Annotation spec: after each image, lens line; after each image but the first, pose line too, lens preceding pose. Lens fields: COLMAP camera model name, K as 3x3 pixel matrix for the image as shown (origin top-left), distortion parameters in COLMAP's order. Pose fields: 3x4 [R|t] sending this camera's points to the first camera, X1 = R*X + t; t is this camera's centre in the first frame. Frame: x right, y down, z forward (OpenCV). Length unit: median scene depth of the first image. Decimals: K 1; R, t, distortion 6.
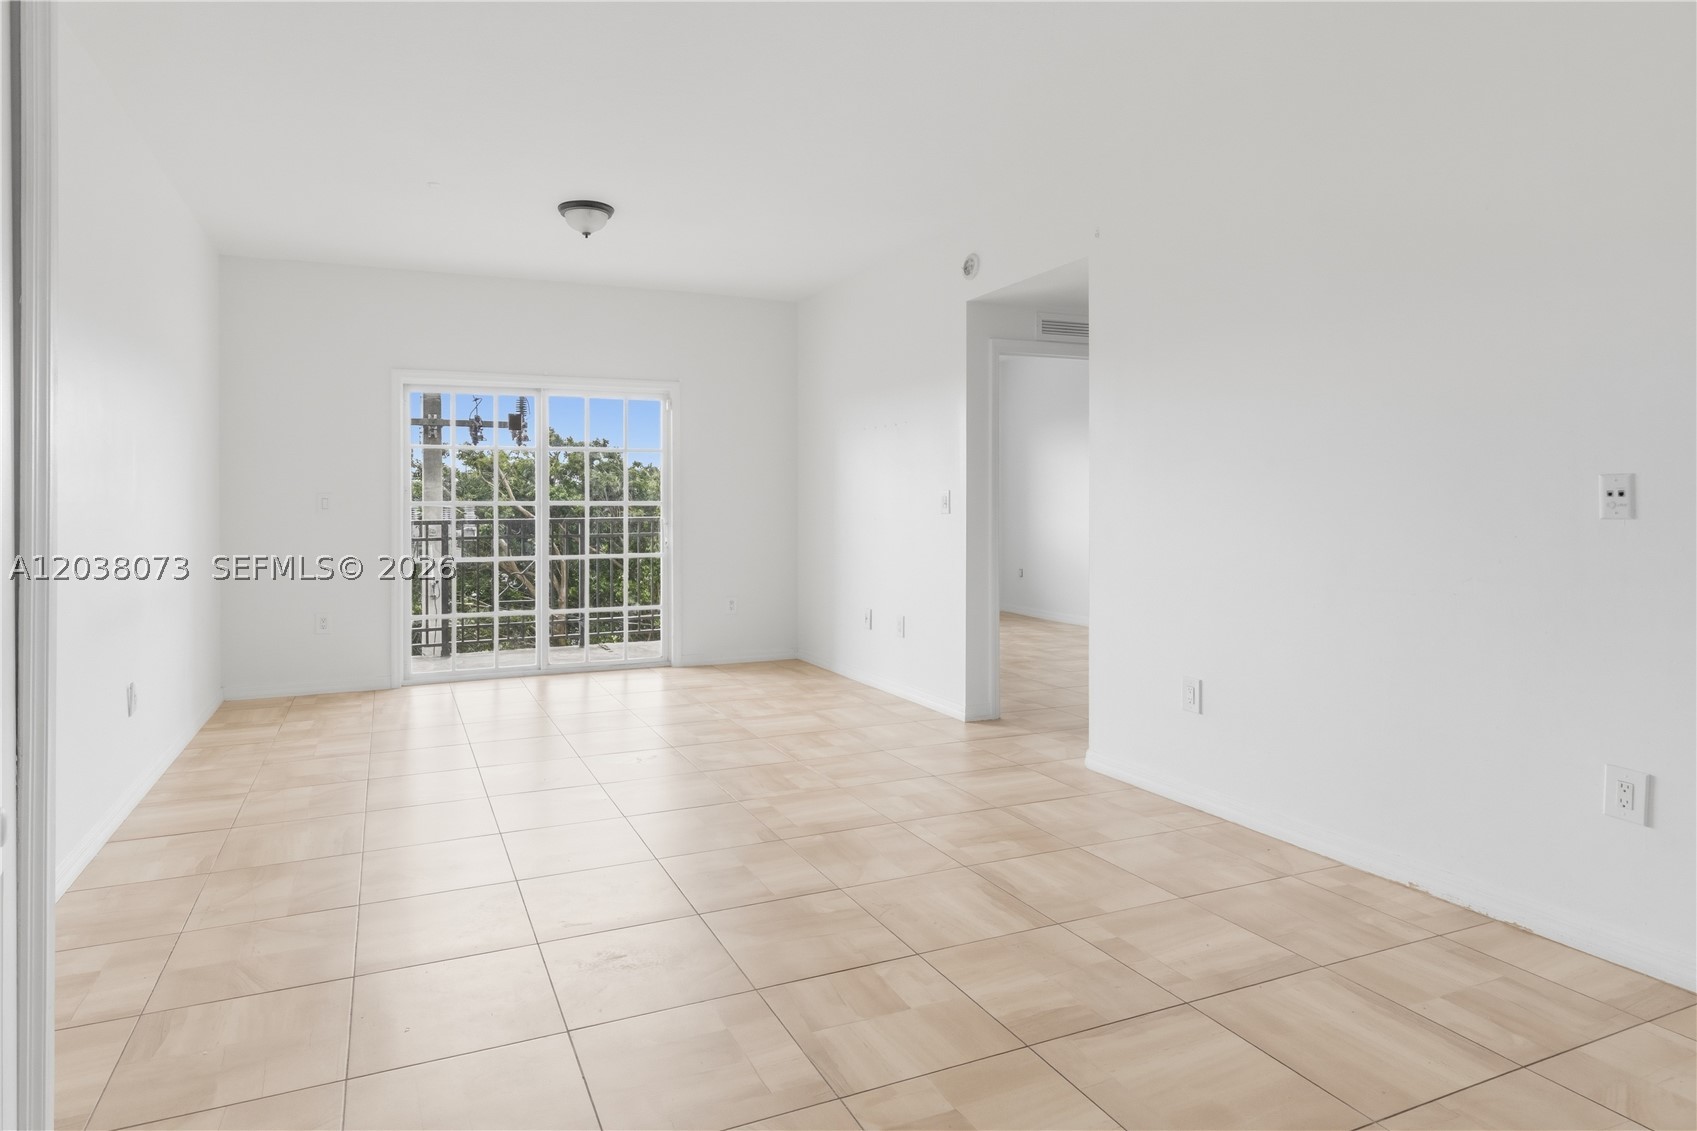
lens RADIAL K [[884.9, 0, 772.3], [0, 884.9, 506.6], [0, 0, 1]] dist [0.005353, -0.000034]
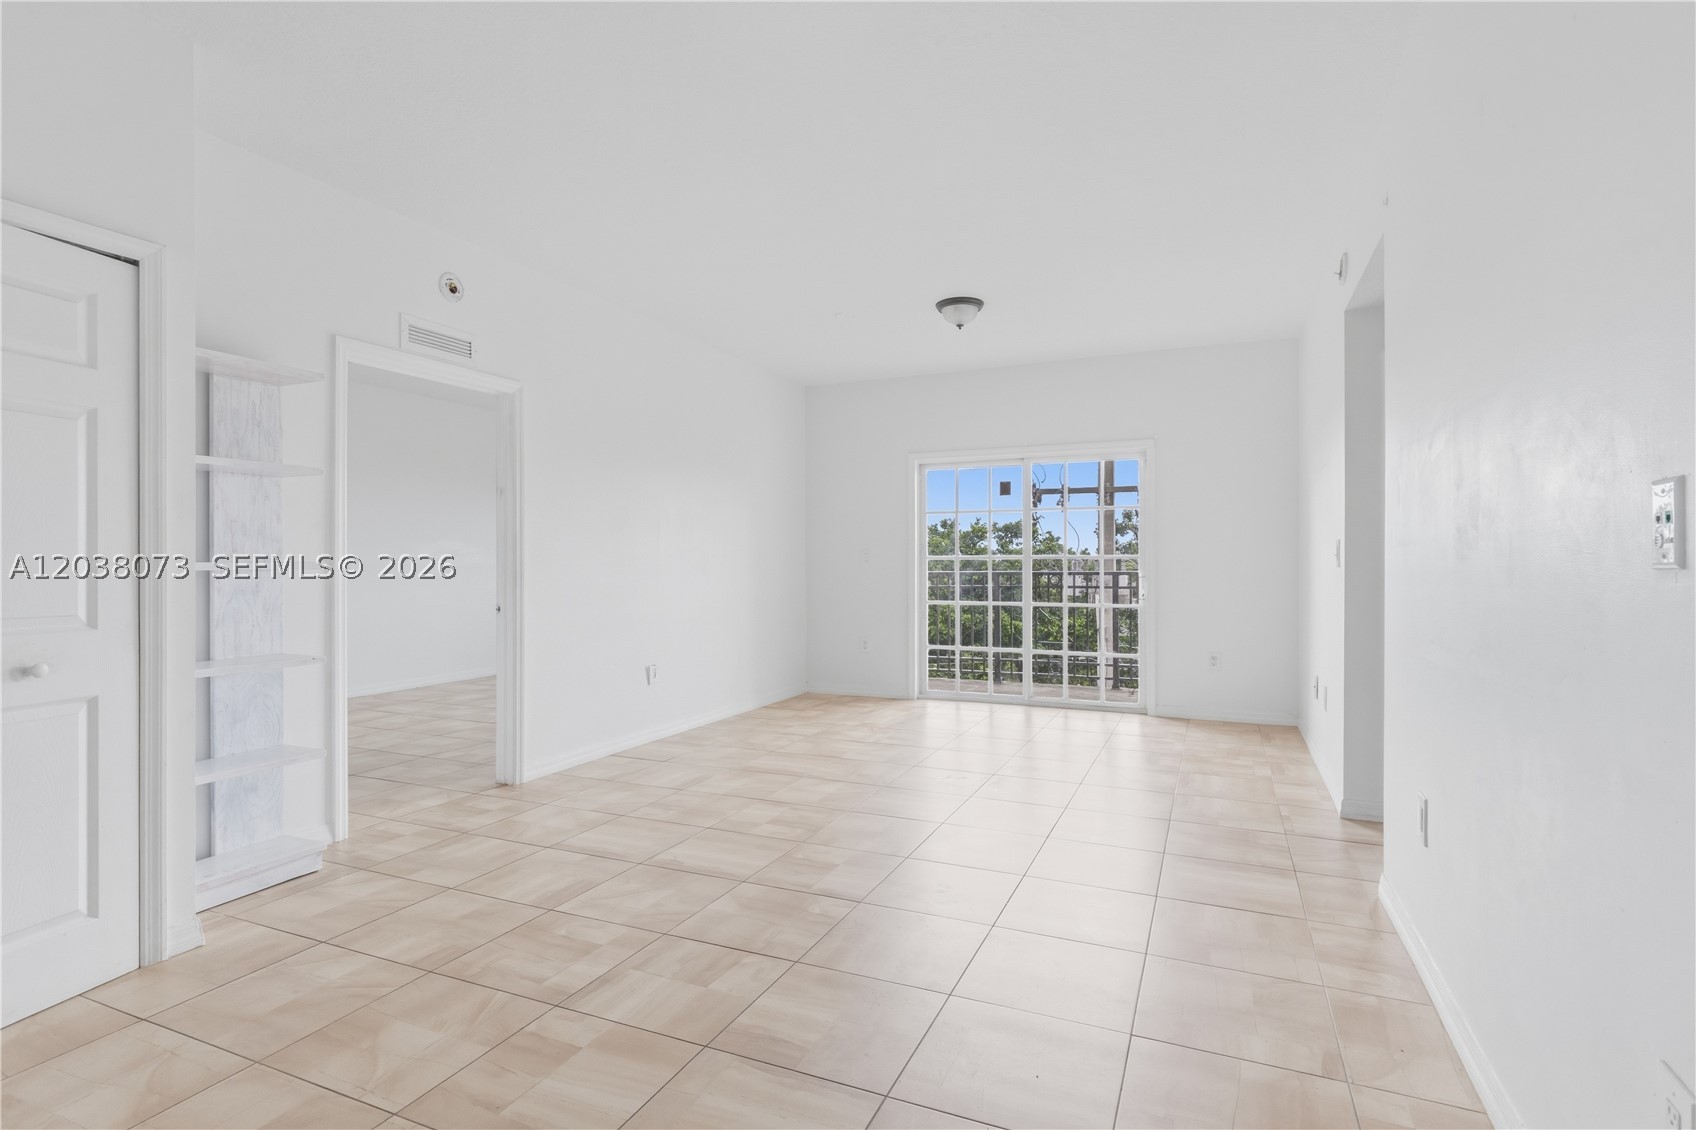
lens RADIAL K [[773.8, 0, 855.4], [0, 773.8, 558.8], [0, 0, 1]] dist [-0.000607, -0.000172]
pose [[0.722403, -0.002489, -0.691468, 0.311474], [-0.000909, 0.999989, -0.004549, 0.003447], [0.691472, 0.003915, 0.722393, 0.125726]]
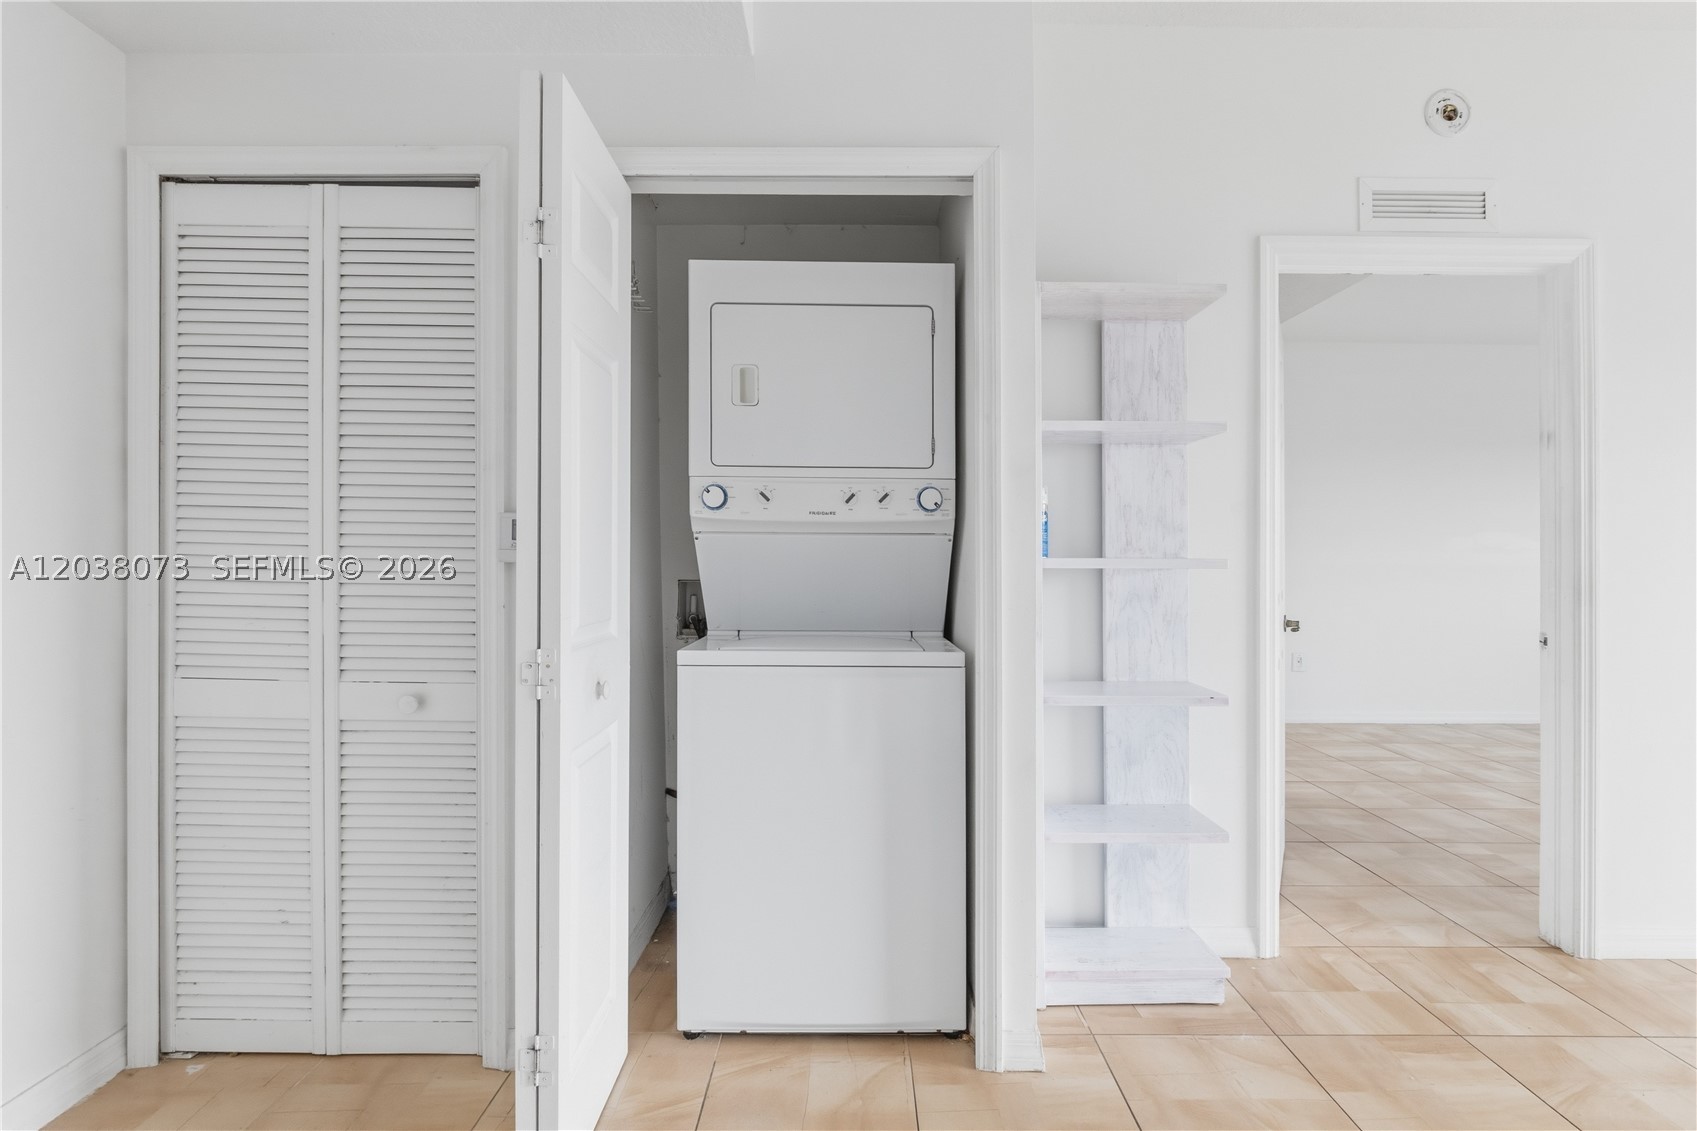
lens RADIAL K [[809.5, 0, 876.5], [0, 809.5, 553.1], [0, 0, 1]] dist [-0.003816, 0.000092]
pose [[-0.344412, -0.006719, -0.938795, 0.135925], [-0.006860, 0.999966, -0.004641, 0.003870], [0.938794, 0.004841, -0.344446, 0.213407]]
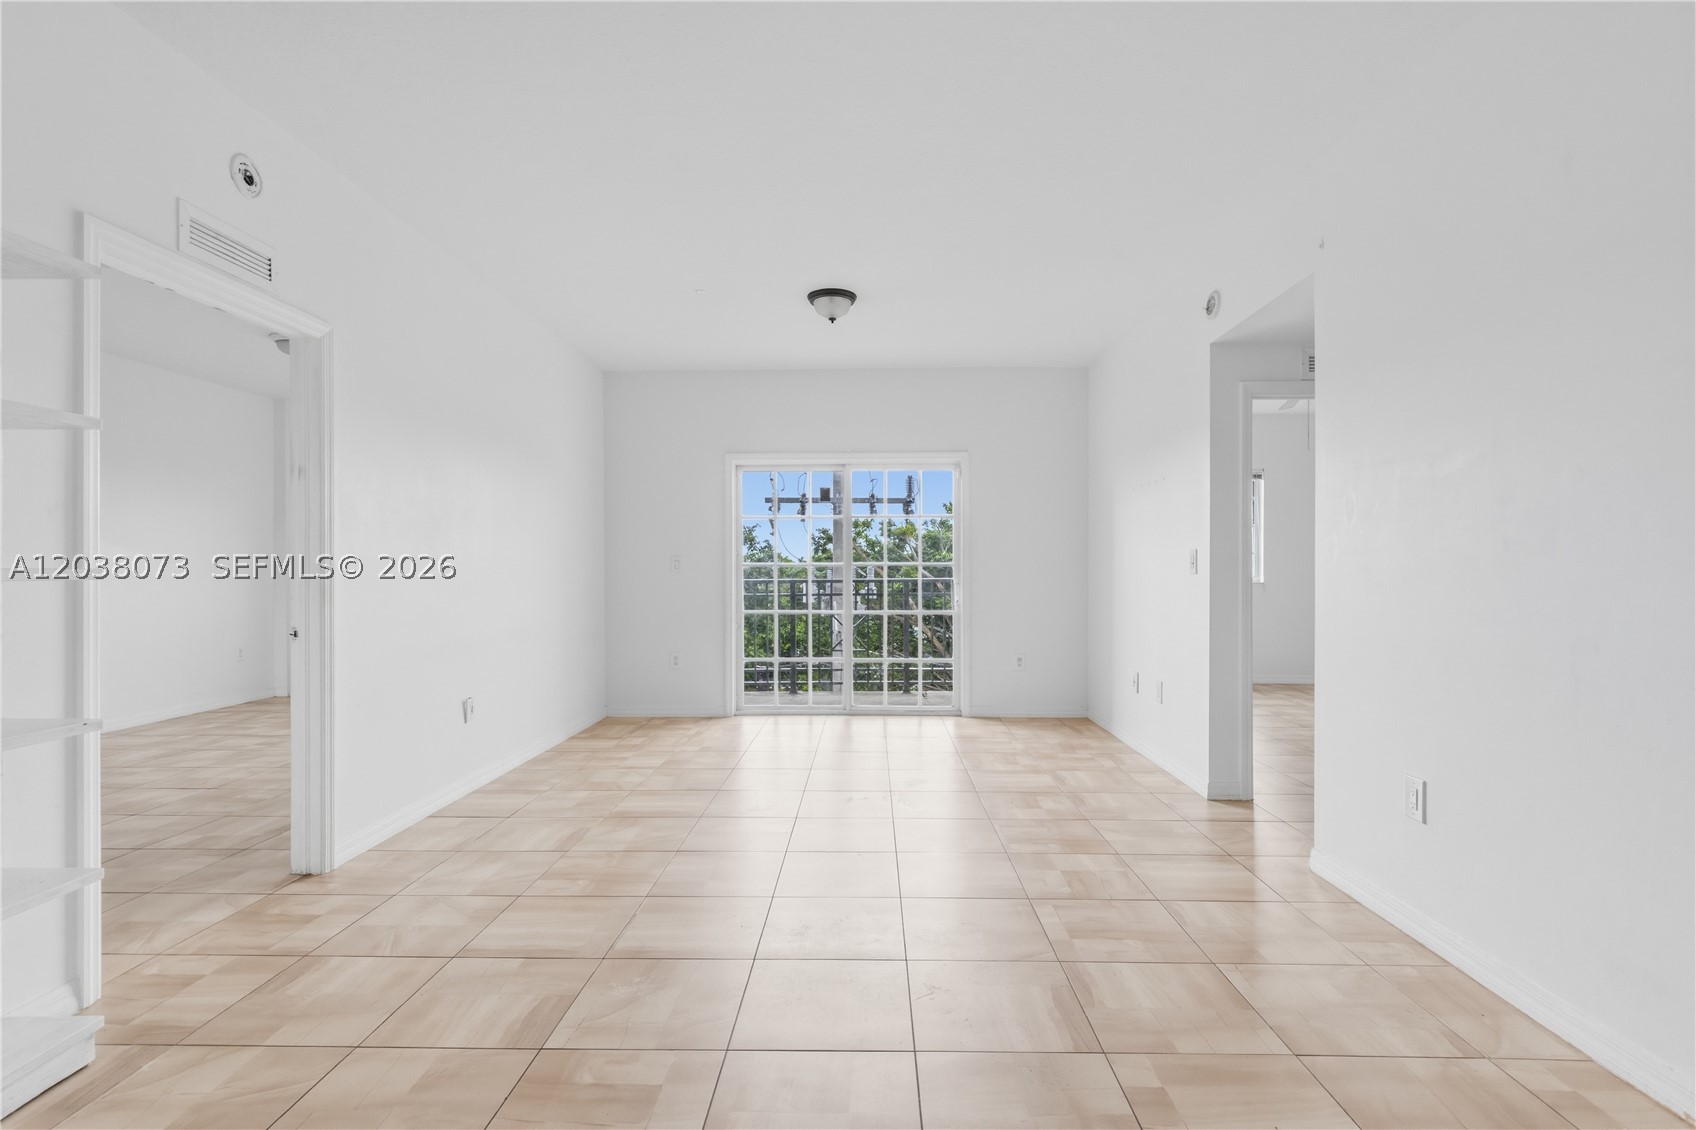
lens RADIAL K [[778.9, 0, 848.0], [0, 778.9, 569.8], [0, 0, 1]] dist [-0.008970, 0.004454]
pose [[0.922480, 0.000137, -0.386045, 0.144783], [-0.000413, 1.000000, -0.000631, 0.003630], [0.386045, 0.000741, 0.922480, 0.083404]]
